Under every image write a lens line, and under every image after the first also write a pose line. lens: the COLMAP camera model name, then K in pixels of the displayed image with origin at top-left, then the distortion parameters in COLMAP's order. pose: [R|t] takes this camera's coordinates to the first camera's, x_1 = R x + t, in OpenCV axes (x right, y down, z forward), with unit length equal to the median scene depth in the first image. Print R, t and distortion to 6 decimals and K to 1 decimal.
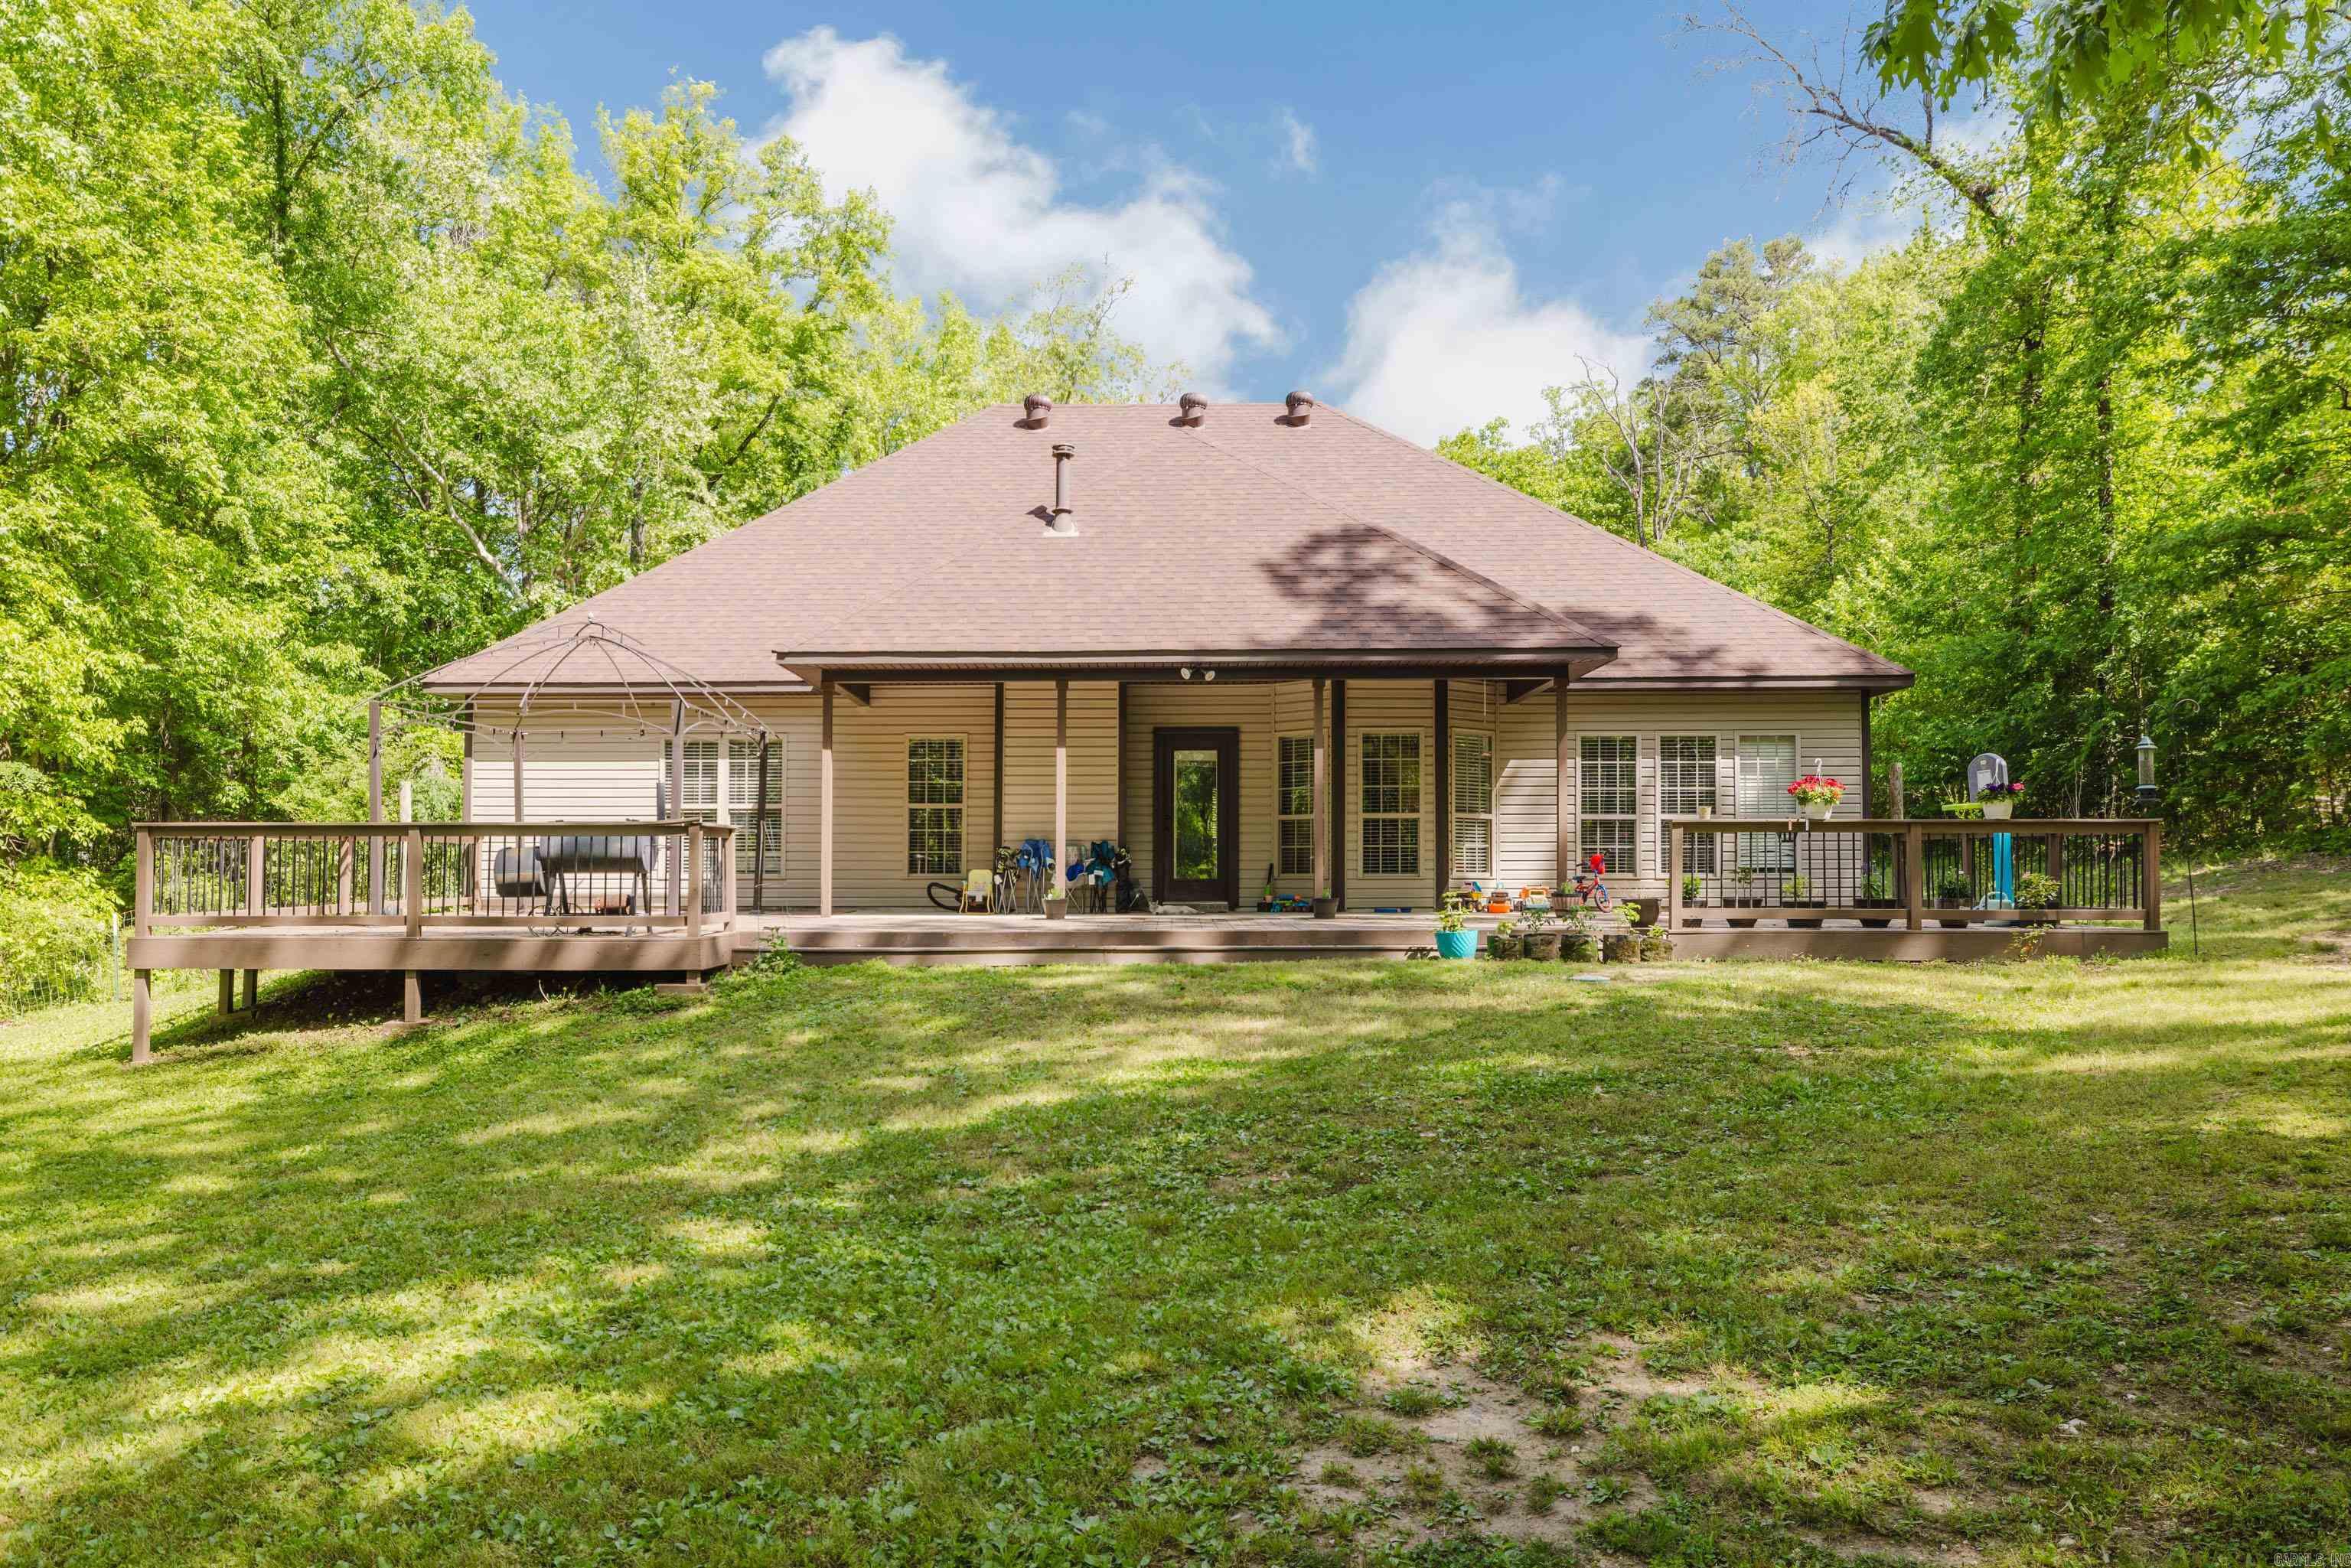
lens RADIAL K [[1572.5, 0, 1134.0], [0, 1572.5, 825.2], [0, 0, 1]] dist [0.014860, -0.008863]
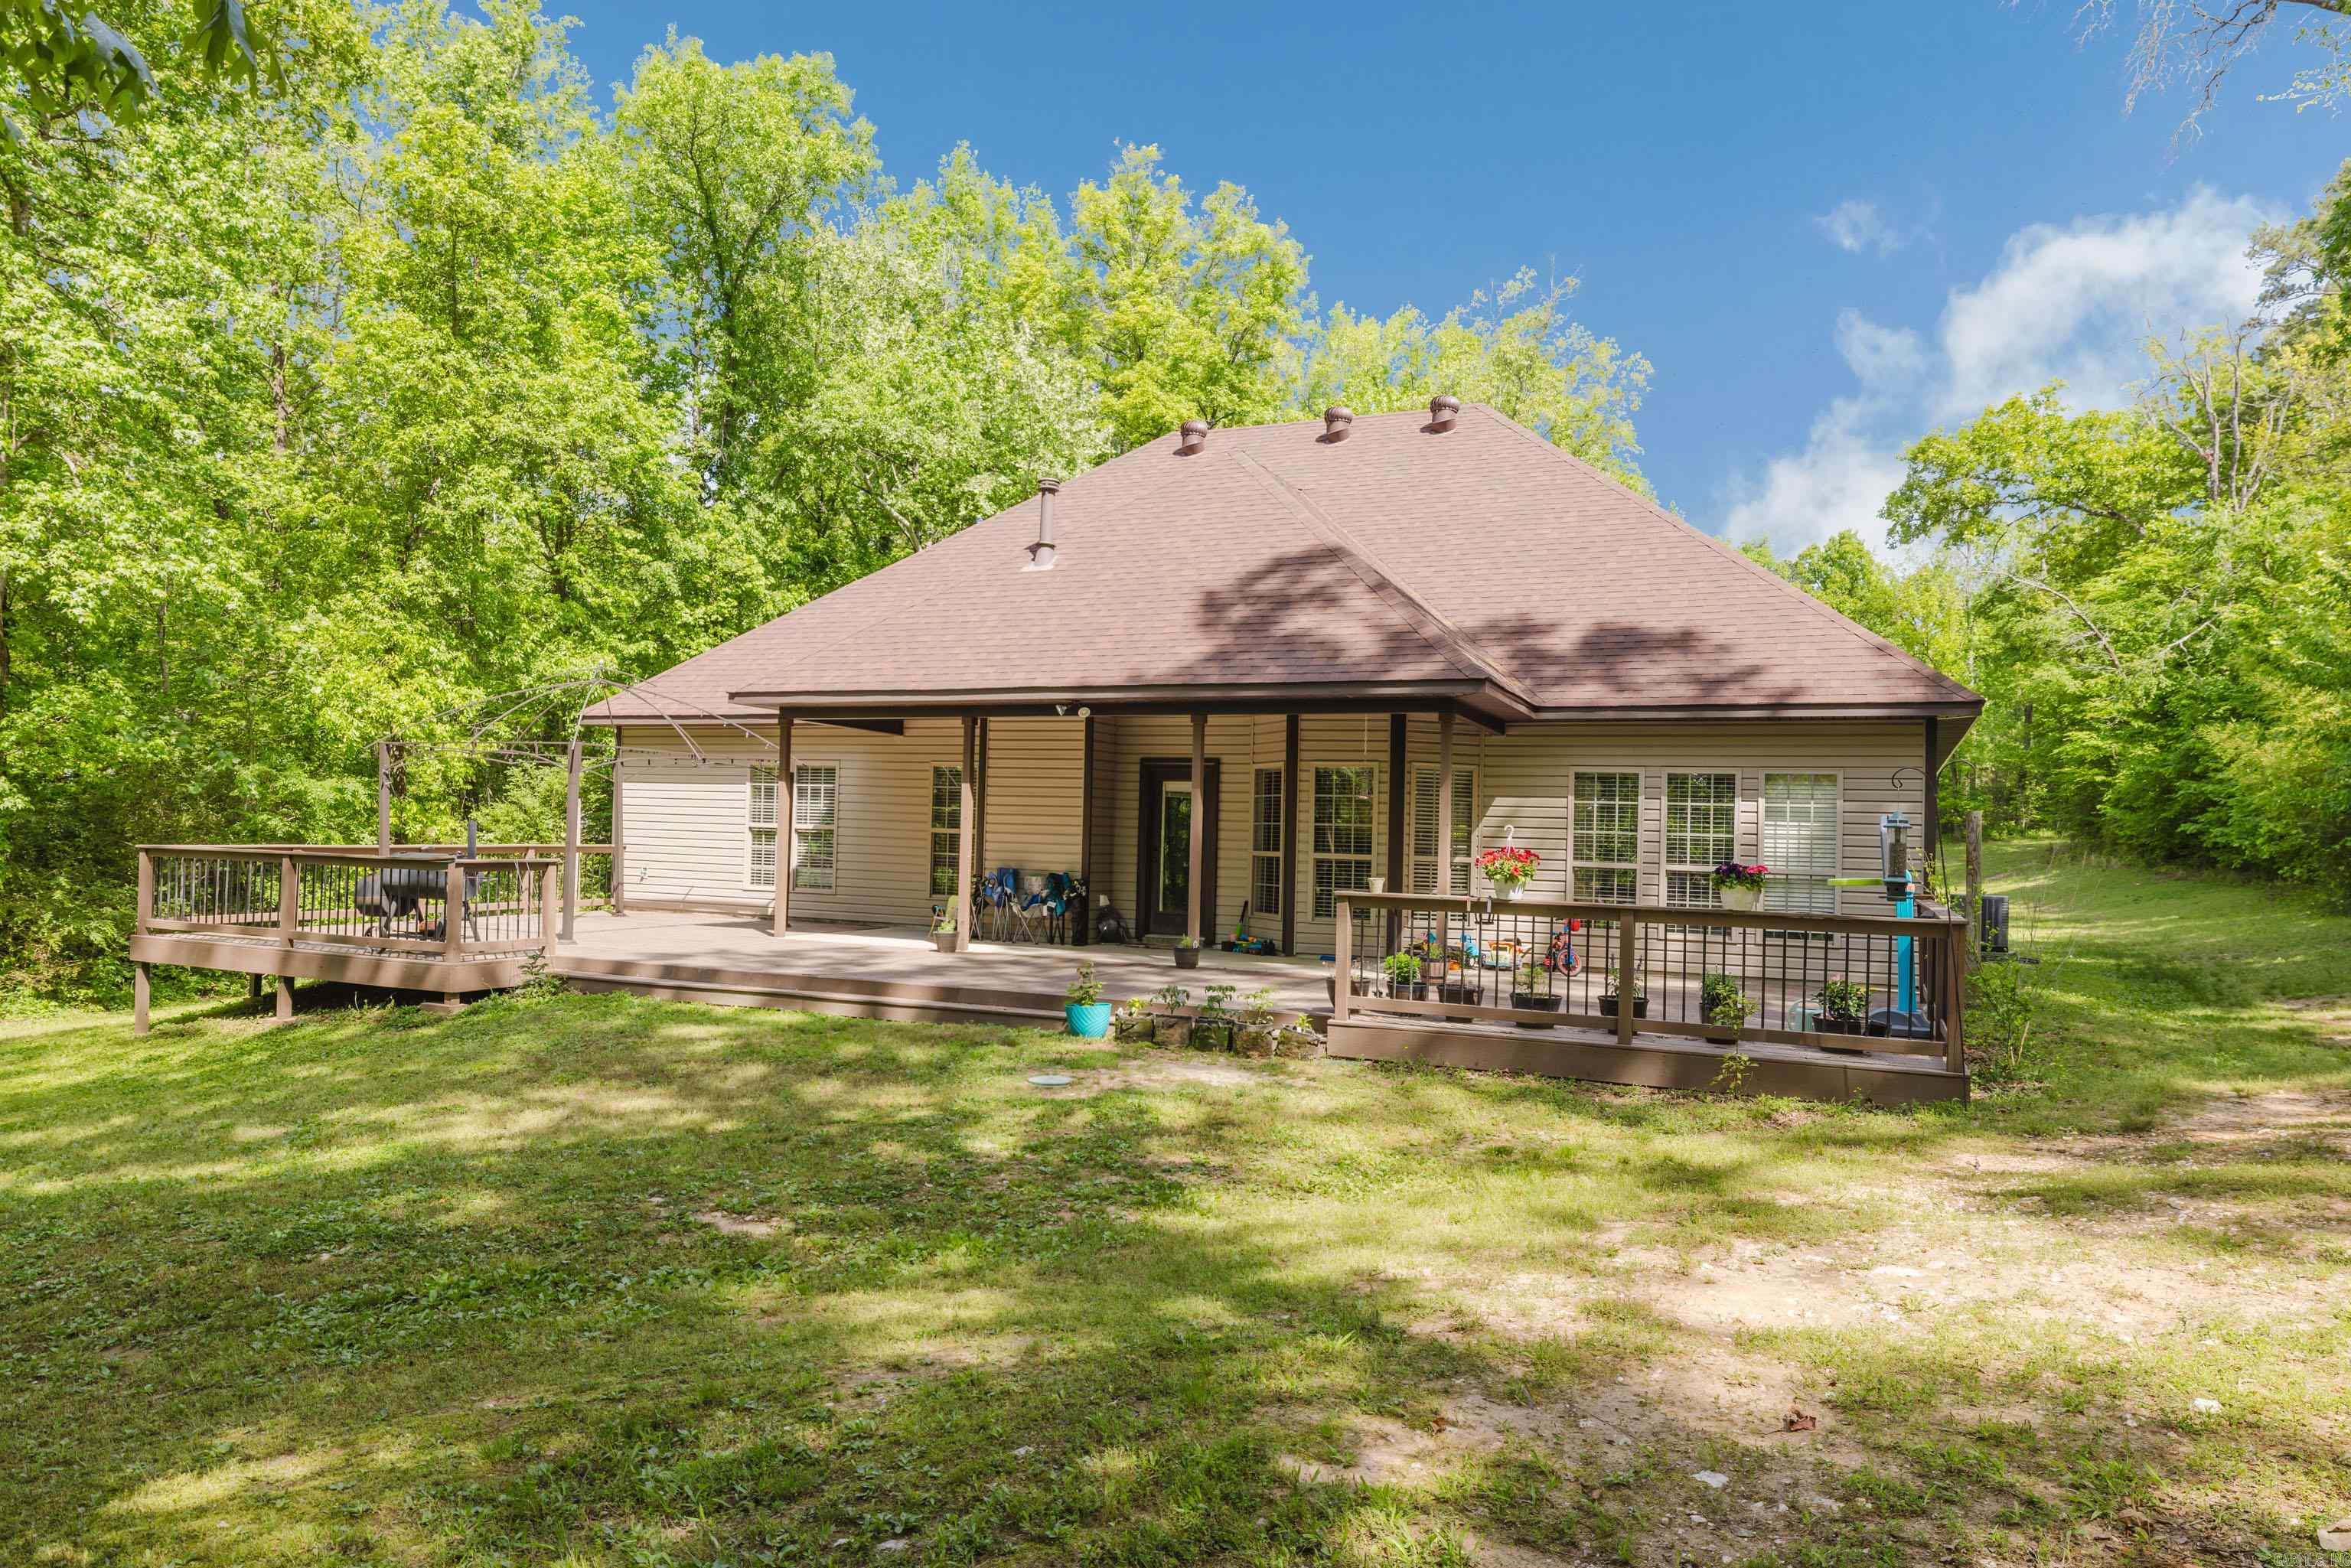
lens RADIAL K [[1472.5, 0, 1179.0], [0, 1472.5, 796.6], [0, 0, 1]] dist [-0.000689, -0.003298]
pose [[0.923220, 0.017329, -0.383882, 0.397406], [-0.019843, 0.999800, -0.002589, -0.036446], [0.383760, 0.010007, 0.923379, 0.156347]]
